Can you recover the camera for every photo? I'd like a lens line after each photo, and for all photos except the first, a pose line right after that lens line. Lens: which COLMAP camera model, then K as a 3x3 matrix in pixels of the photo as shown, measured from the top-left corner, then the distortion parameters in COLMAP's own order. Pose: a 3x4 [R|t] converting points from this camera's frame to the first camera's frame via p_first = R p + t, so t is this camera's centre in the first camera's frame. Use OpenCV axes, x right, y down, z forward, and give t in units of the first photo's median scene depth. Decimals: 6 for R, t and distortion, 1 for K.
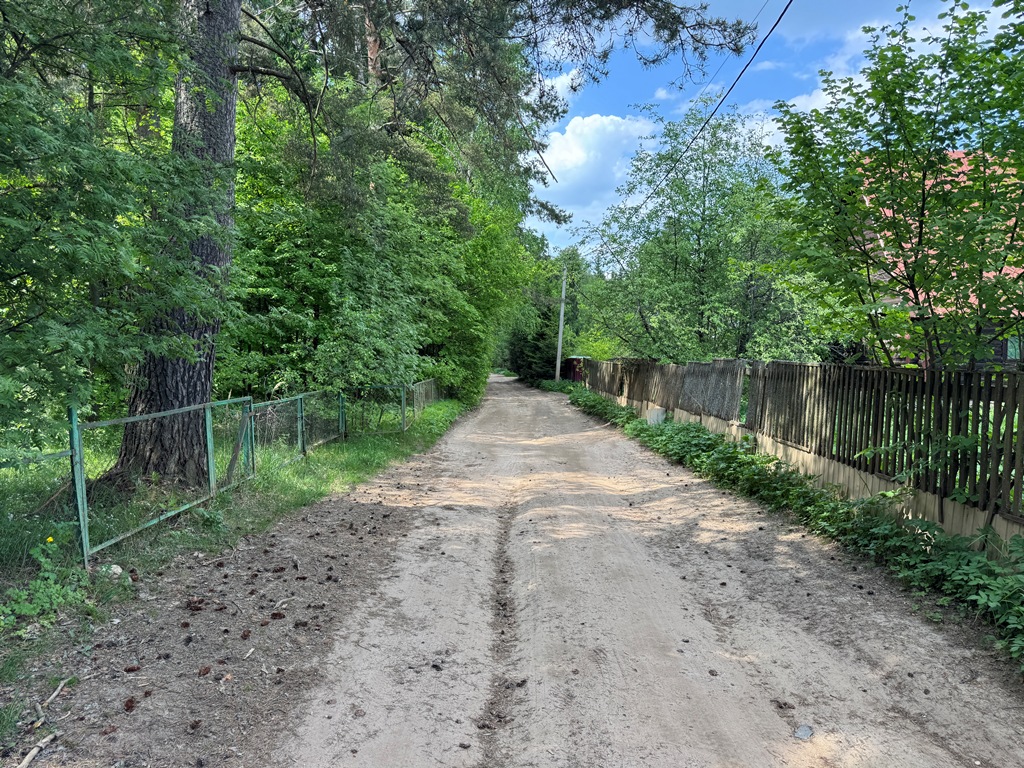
lens RADIAL K [[723.7, 0, 514.4], [0, 723.7, 382.9], [0, 0, 1]] dist [0.061866, -0.068663]
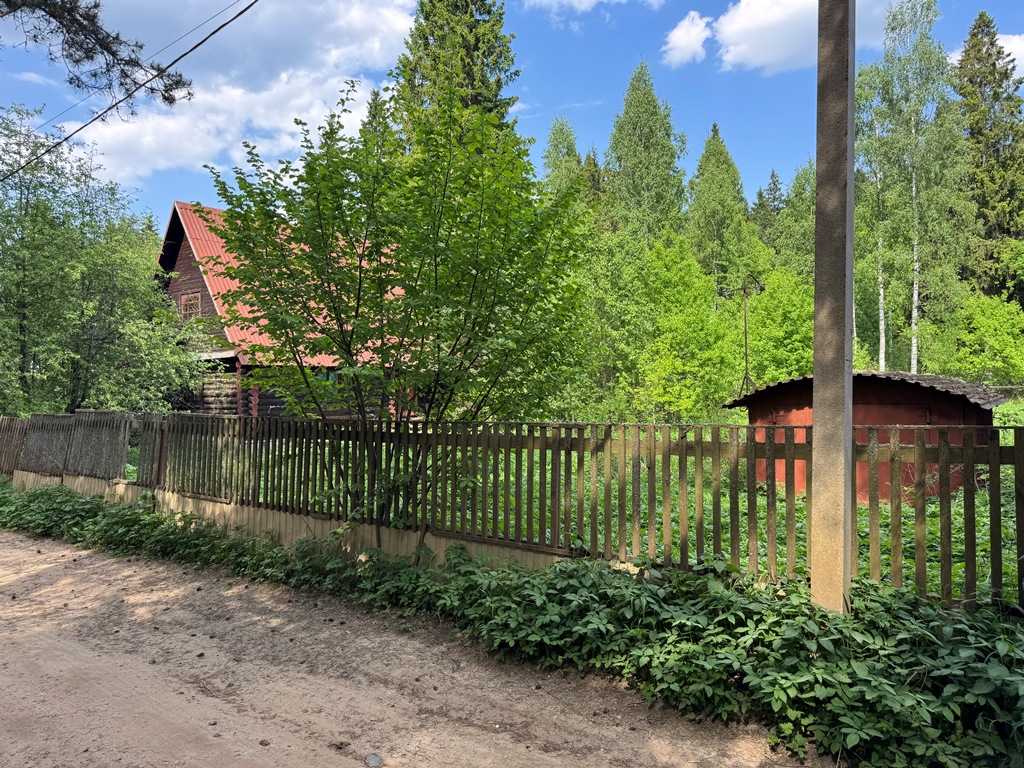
lens RADIAL K [[723.7, 0, 509.2], [0, 723.7, 383.9], [0, 0, 1]] dist [0.061866, -0.068663]
pose [[0.628247, -0.000875, 0.778013, -0.174185], [0.044159, 0.998427, -0.034536, -0.023047], [-0.776759, 0.056053, 0.627298, 0.058511]]
